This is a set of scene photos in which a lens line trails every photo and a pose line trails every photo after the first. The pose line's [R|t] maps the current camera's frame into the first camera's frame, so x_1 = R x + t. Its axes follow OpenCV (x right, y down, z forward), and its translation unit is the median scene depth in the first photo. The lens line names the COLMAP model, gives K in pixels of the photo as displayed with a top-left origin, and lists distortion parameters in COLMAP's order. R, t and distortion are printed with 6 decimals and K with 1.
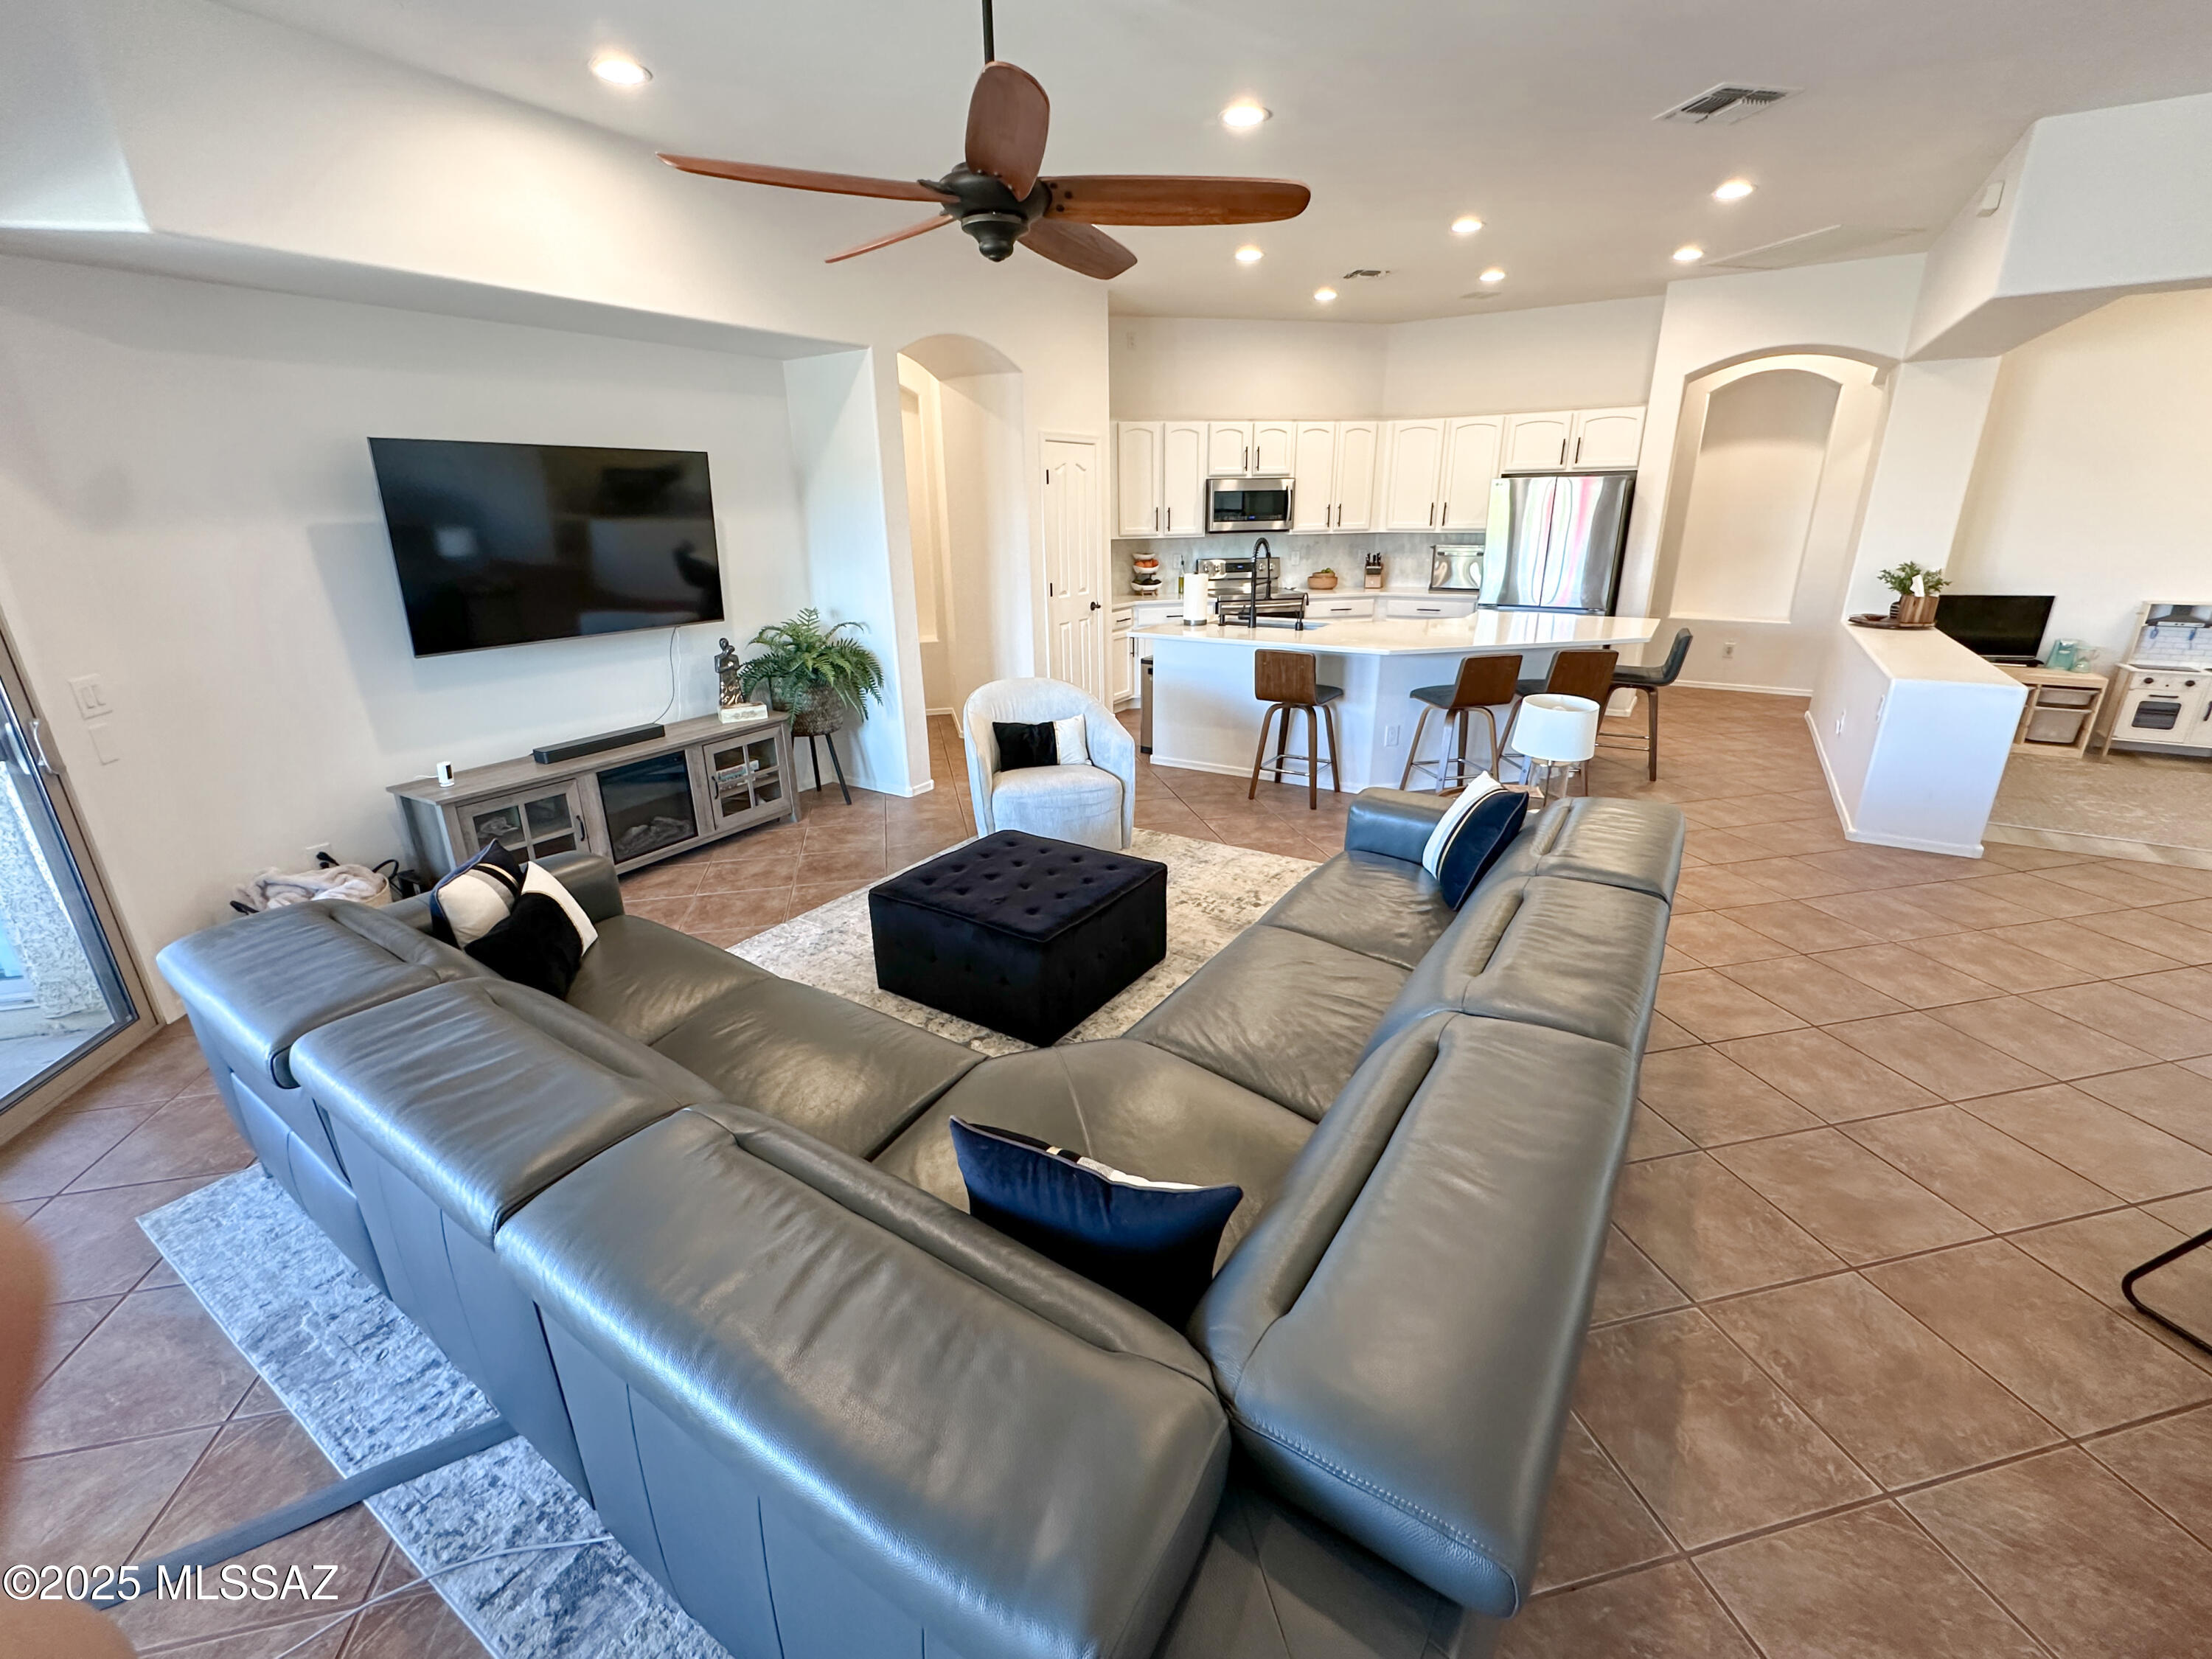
lens RADIAL K [[888.1, 0, 1111.8], [0, 888.1, 828.3], [0, 0, 1]] dist [-0.001311, -0.000479]
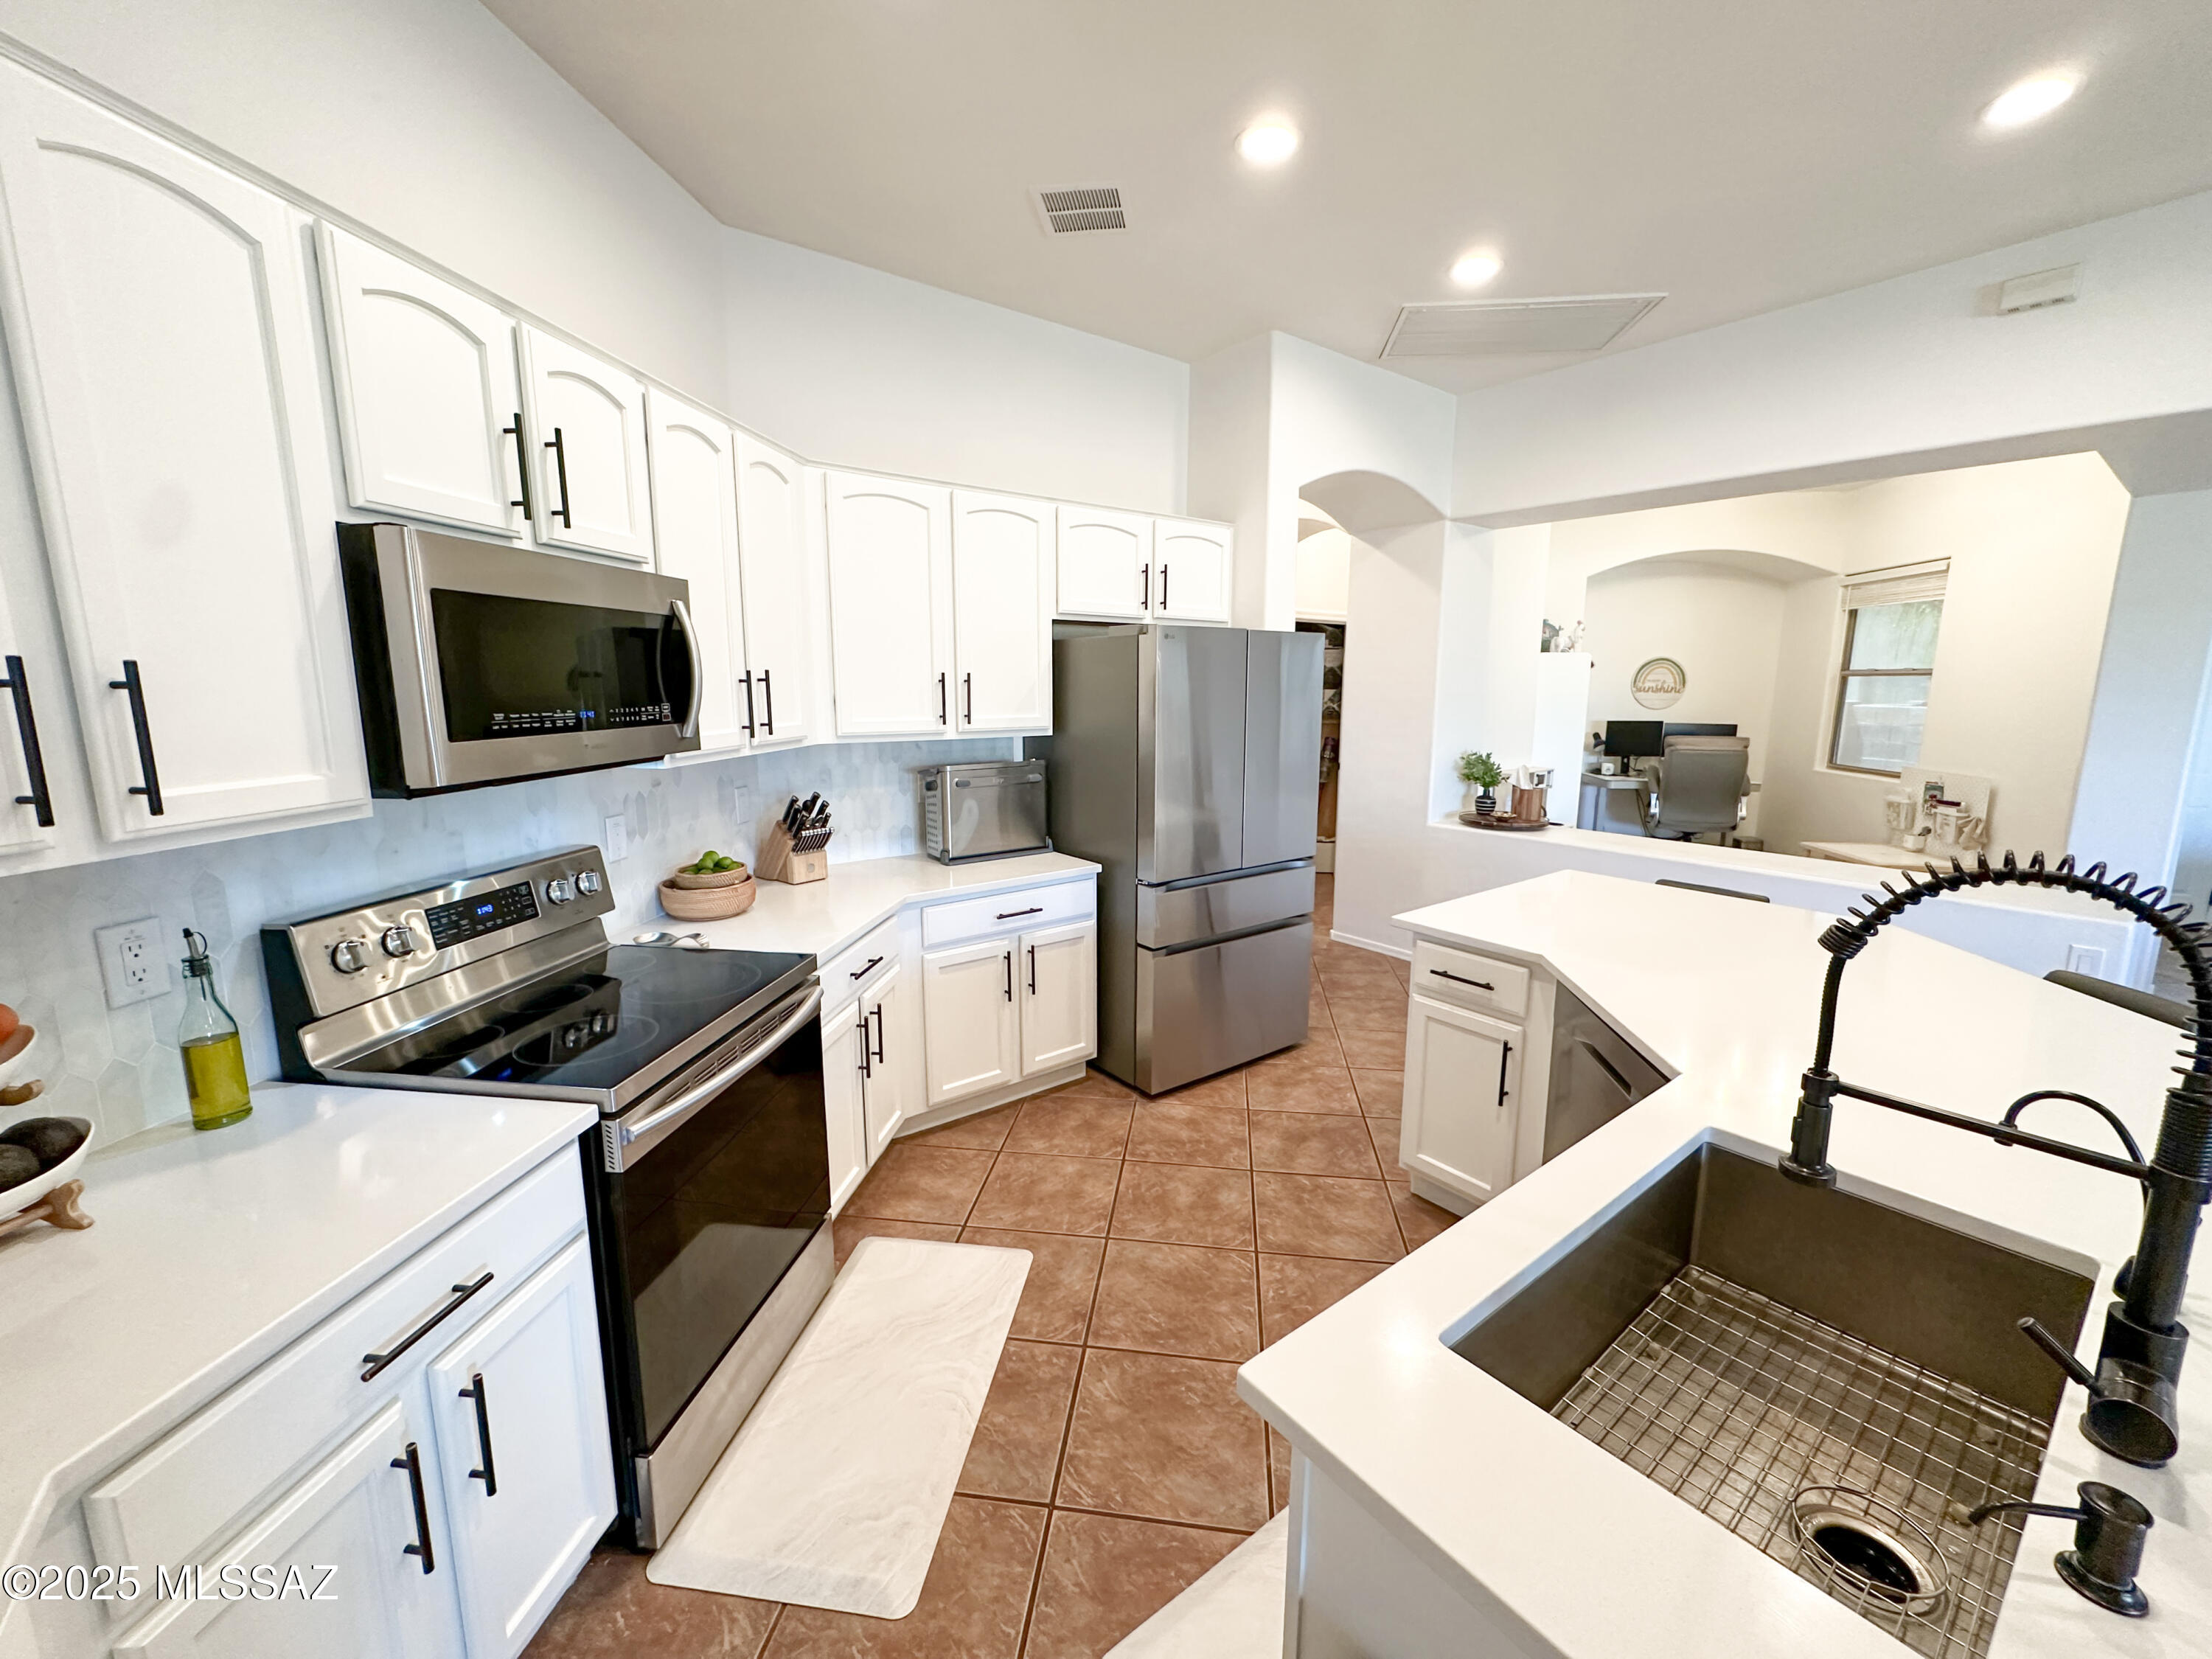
lens RADIAL K [[888.1, 0, 1101.0], [0, 888.1, 827.6], [0, 0, 1]] dist [-0.001311, -0.000479]
pose [[0.339916, -0.138637, 0.930181, -0.020288], [0.314074, 0.949024, 0.026673, -0.311380], [-0.886462, 0.283080, 0.366131, 0.876524]]
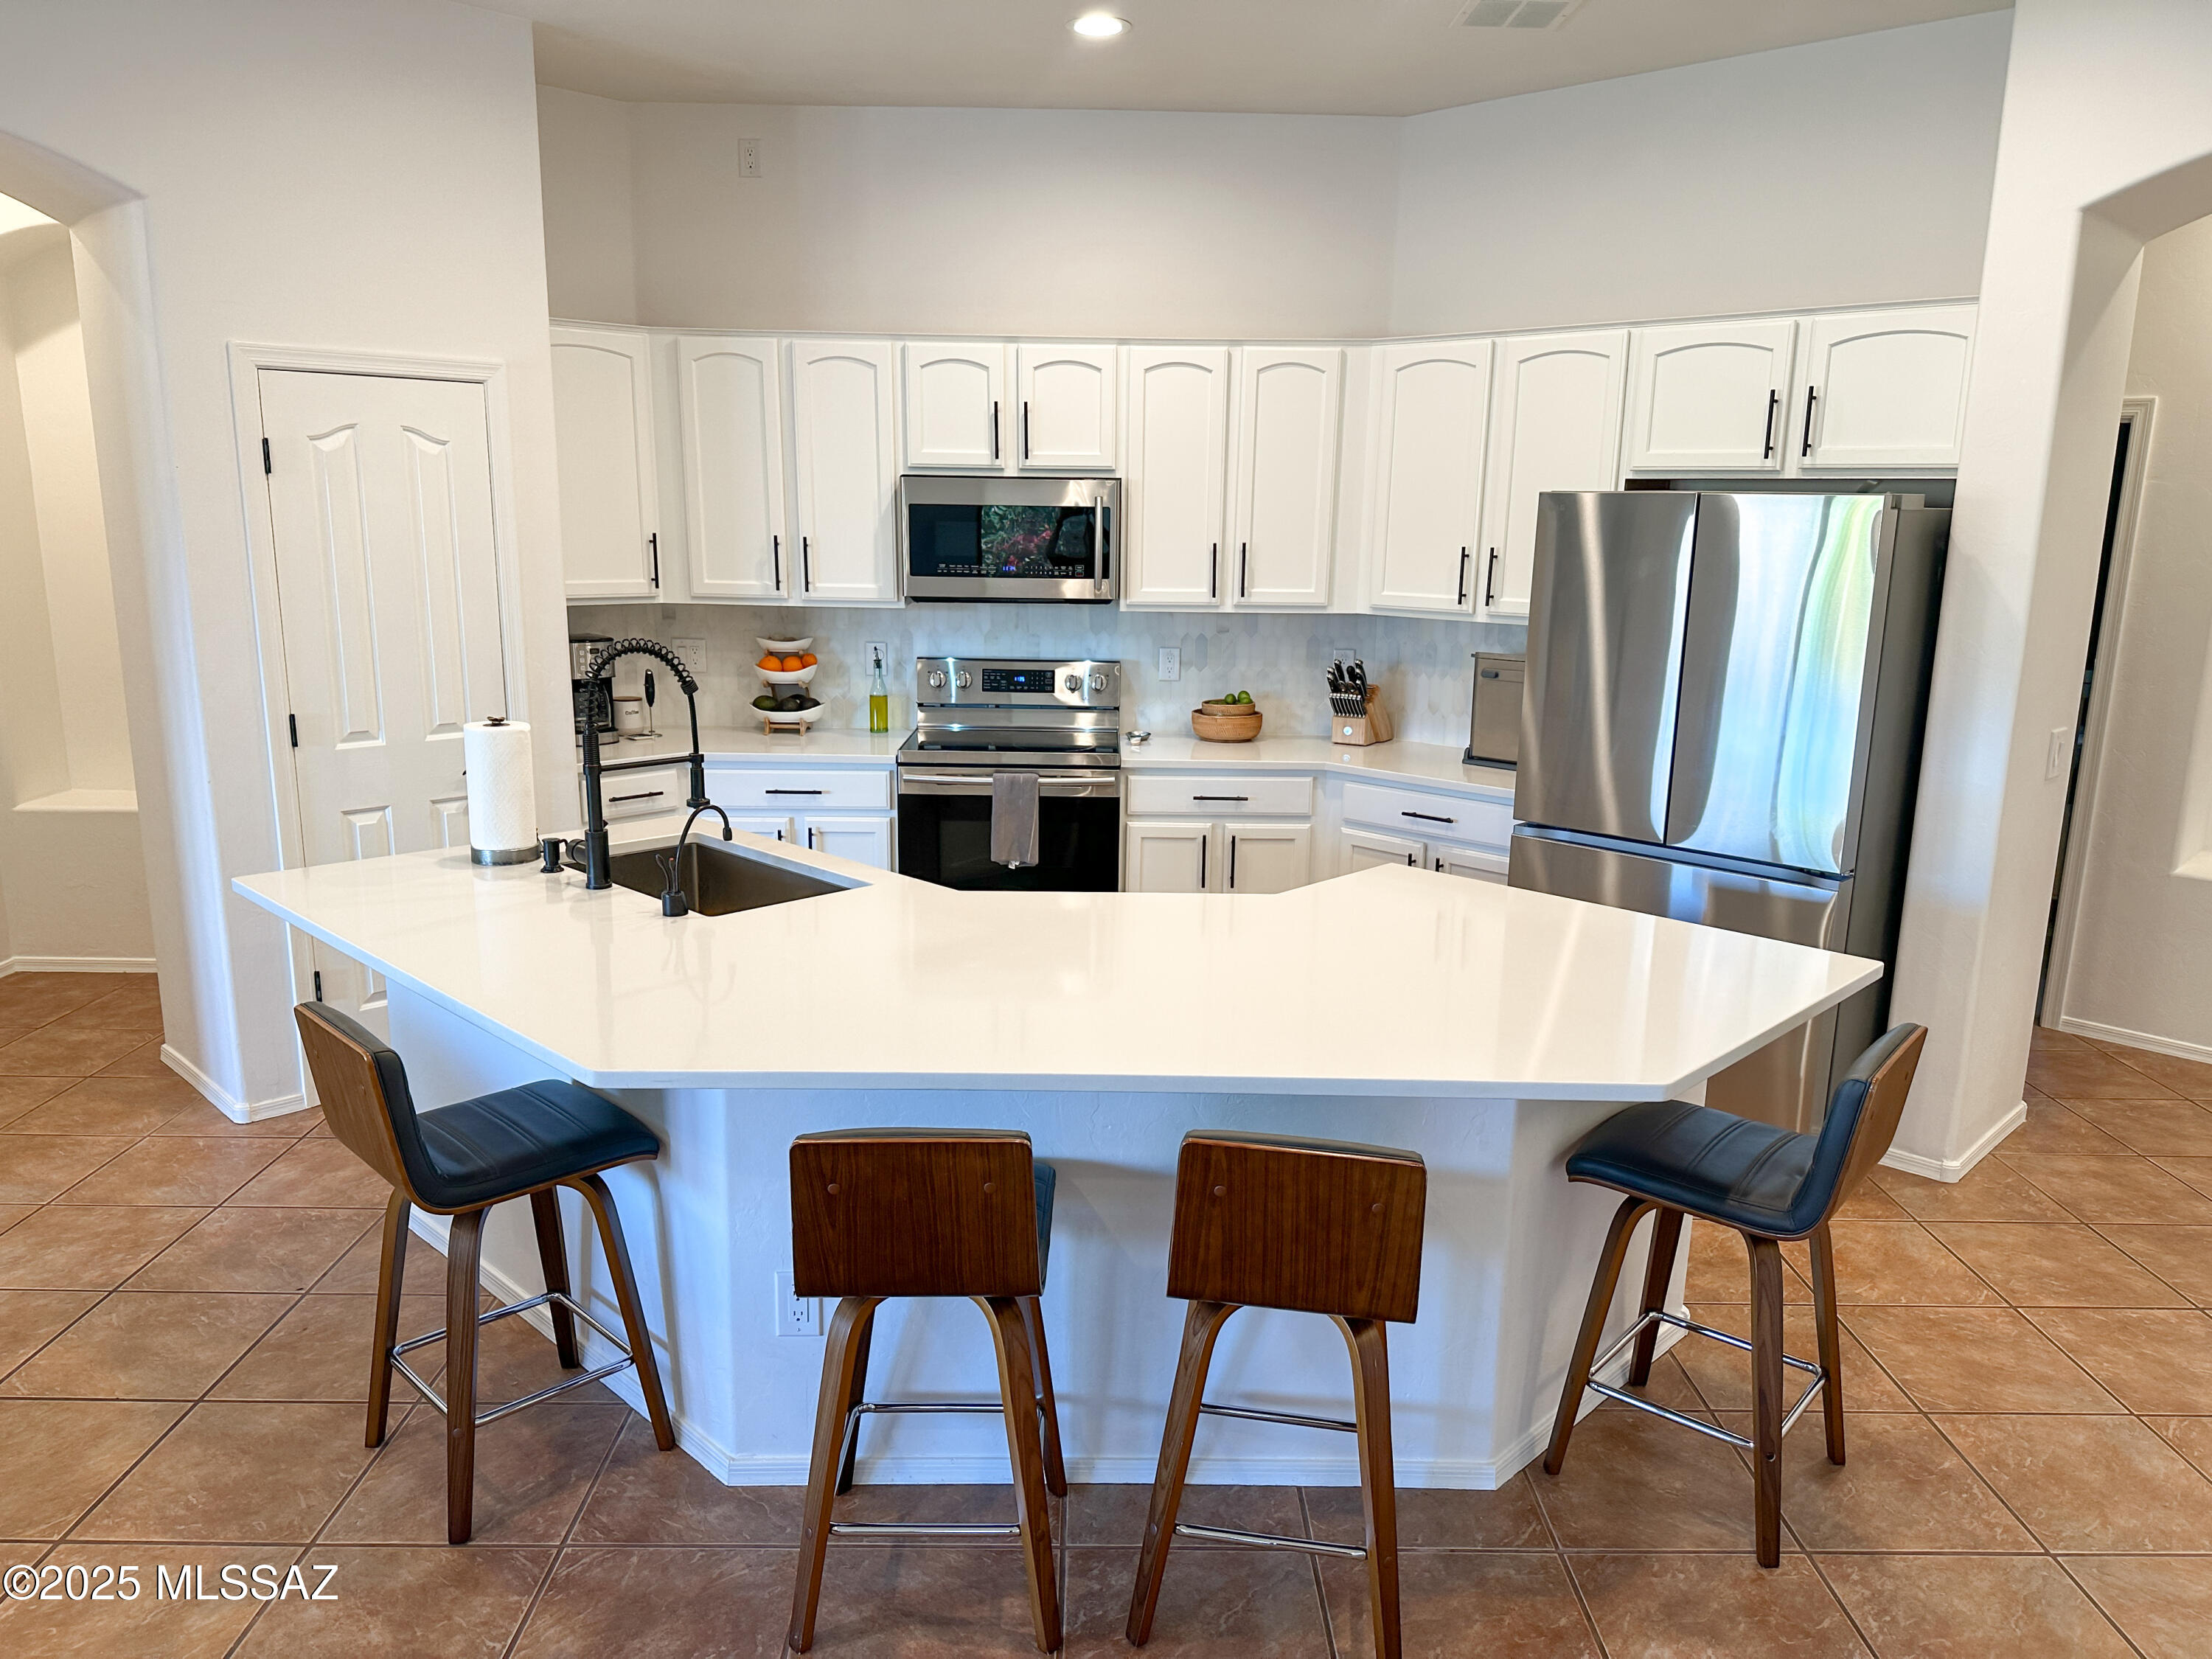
lens RADIAL K [[1535.8, 0, 1119.1], [0, 1535.8, 843.9], [0, 0, 1]] dist [0.044013, -0.004229]
pose [[0.977984, 0.072654, -0.195622, 0.389532], [-0.097669, 0.987785, -0.121417, -0.155656], [0.184411, 0.137850, 0.973134, 0.365899]]
